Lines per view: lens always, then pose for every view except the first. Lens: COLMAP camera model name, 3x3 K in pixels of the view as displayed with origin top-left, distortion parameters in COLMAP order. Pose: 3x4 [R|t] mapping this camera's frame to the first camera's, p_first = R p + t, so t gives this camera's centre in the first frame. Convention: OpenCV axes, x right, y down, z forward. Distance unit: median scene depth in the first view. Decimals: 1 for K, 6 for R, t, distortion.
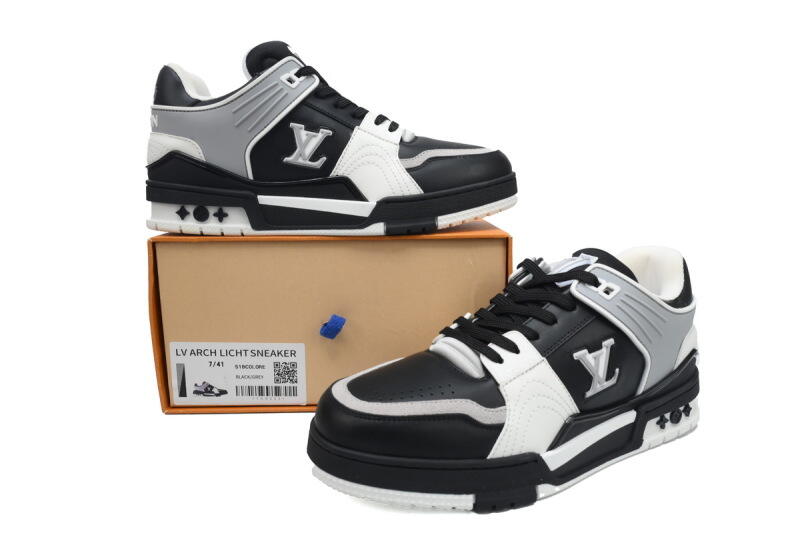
lens RADIAL K [[551.5, 0, 400.0], [0, 551.5, 266.5], [0, 0, 1]] dist [0.002999, 0.000515]
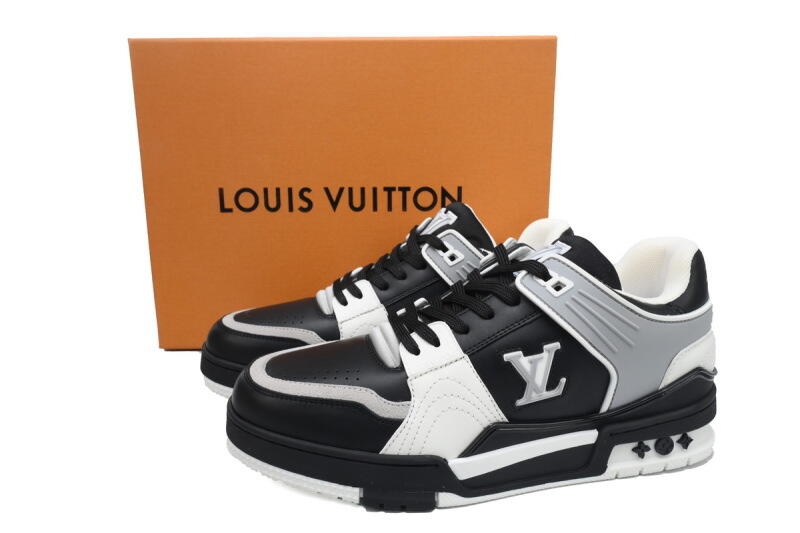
lens RADIAL K [[551.5, 0, 400.0], [0, 551.5, 266.5], [0, 0, 1]] dist [0.002999, 0.000515]
pose [[0.947356, 0.071391, -0.312121, 0.388967], [-0.057414, 0.996902, 0.053754, -0.016730], [0.314991, -0.033004, 0.948520, 0.114537]]
